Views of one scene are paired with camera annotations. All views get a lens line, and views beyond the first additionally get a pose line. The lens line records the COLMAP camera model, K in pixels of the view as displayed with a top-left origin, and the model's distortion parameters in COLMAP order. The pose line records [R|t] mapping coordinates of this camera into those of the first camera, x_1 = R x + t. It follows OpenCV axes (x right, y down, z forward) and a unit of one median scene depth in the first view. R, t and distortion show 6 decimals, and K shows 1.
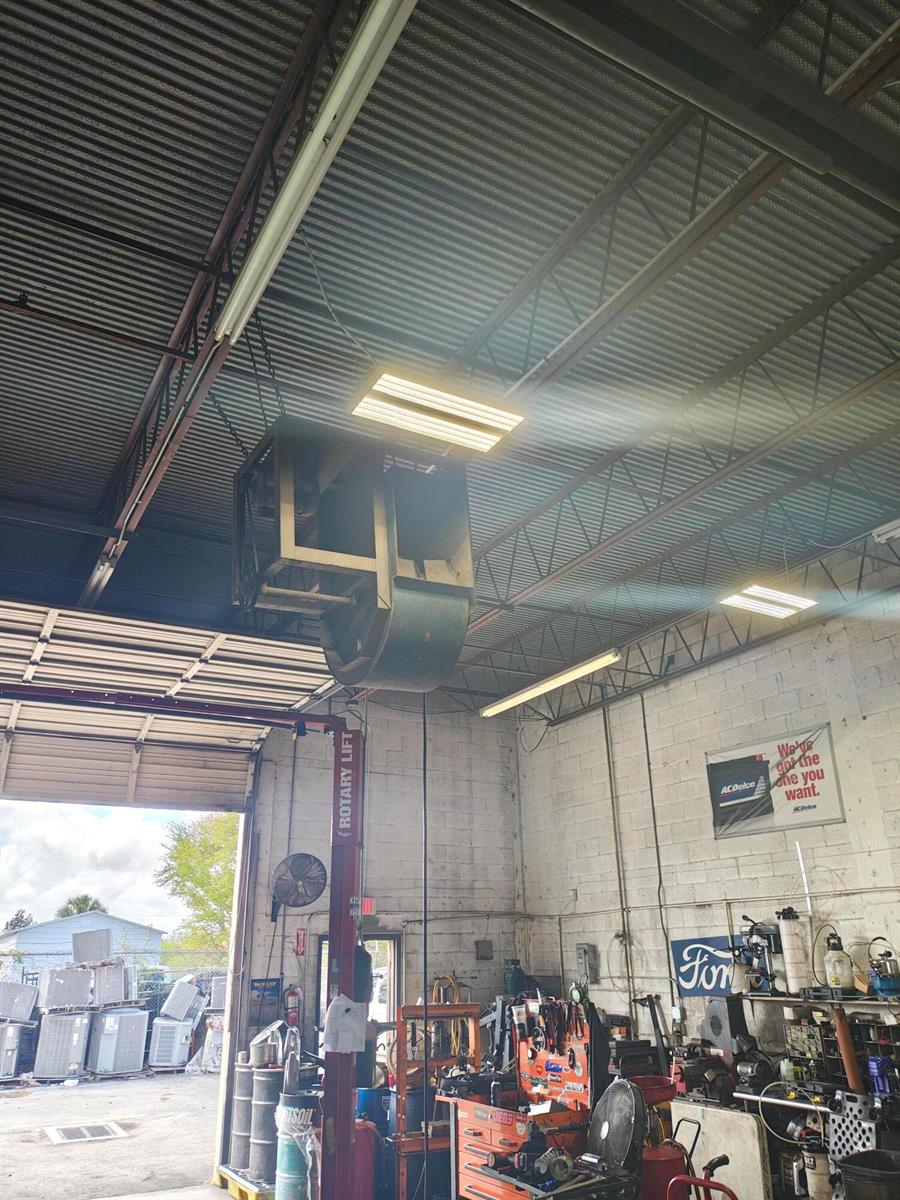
lens RADIAL K [[898.6, 0, 448.0], [0, 898.6, 601.4], [0, 0, 1]] dist [0.016231, -0.014015]
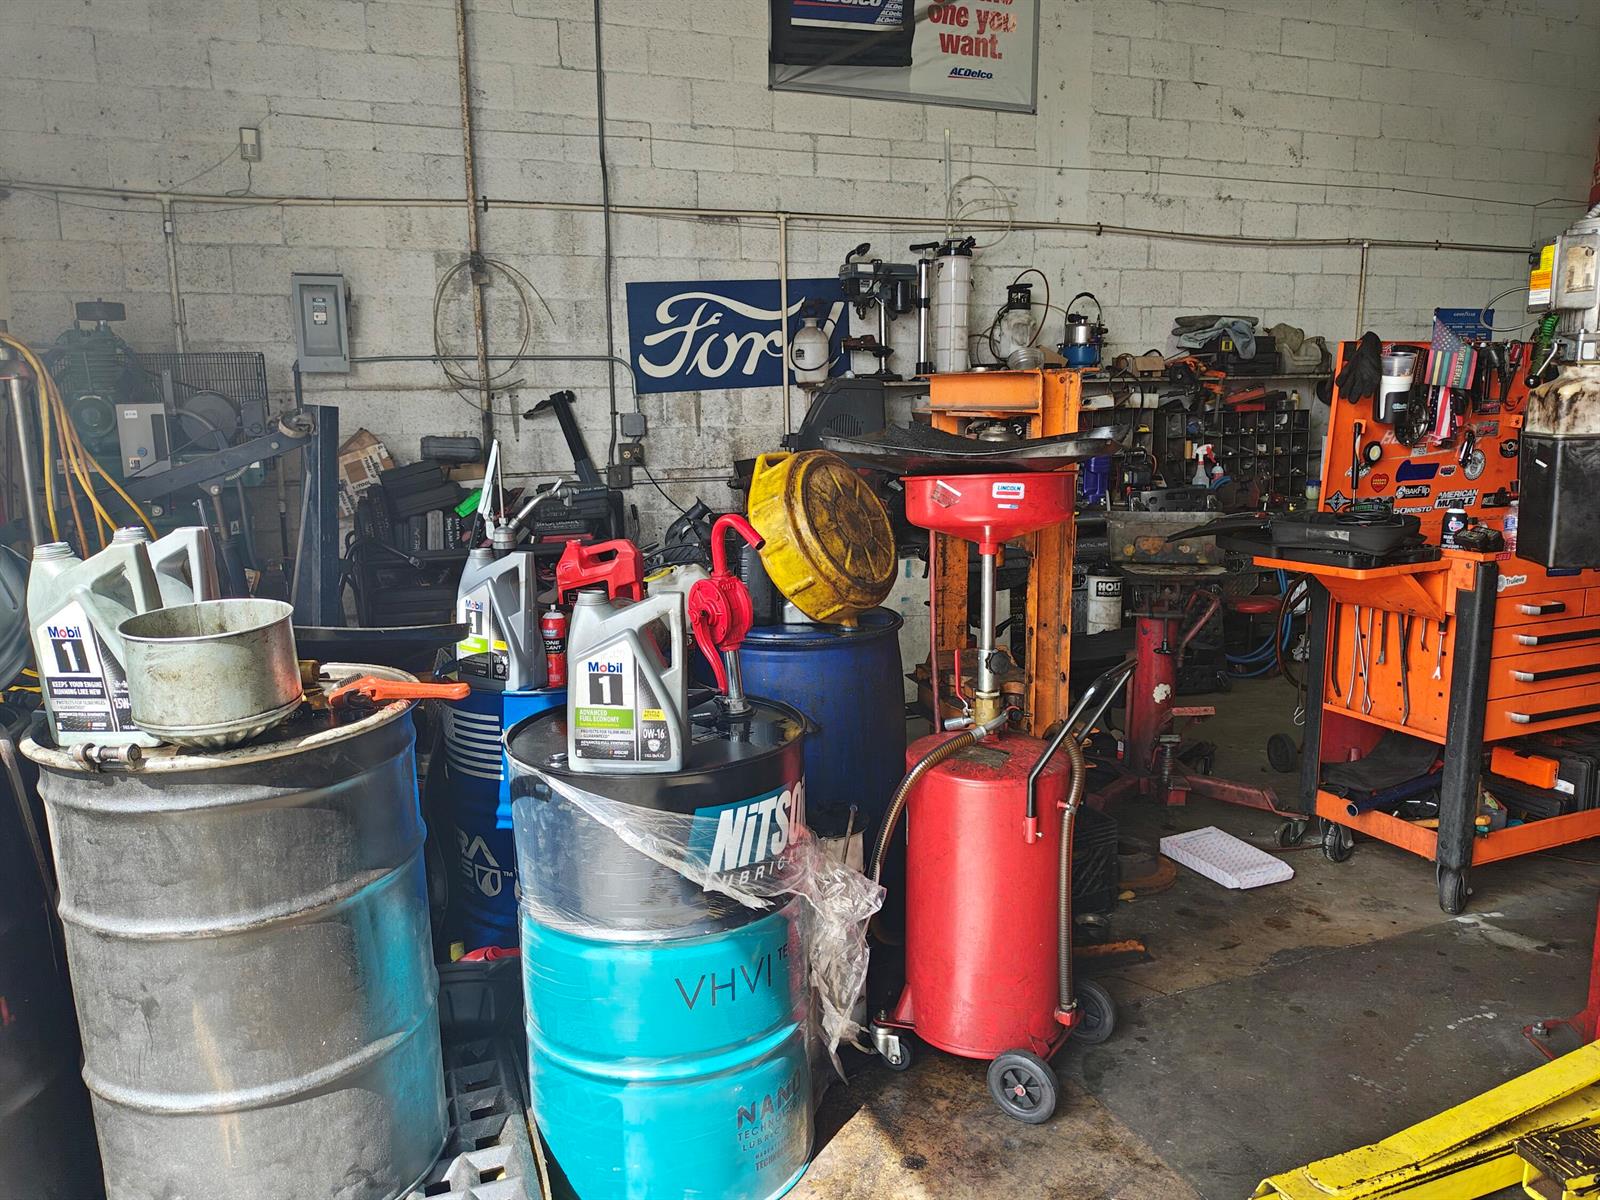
lens RADIAL K [[1198.1, 0, 795.9], [0, 1198.1, 598.3], [0, 0, 1]] dist [0.016231, -0.014015]
pose [[0.151588, -0.150076, 0.976984, -0.379599], [-0.350100, 0.916178, 0.195057, 0.386247], [-0.924365, -0.371611, 0.086340, 0.830018]]
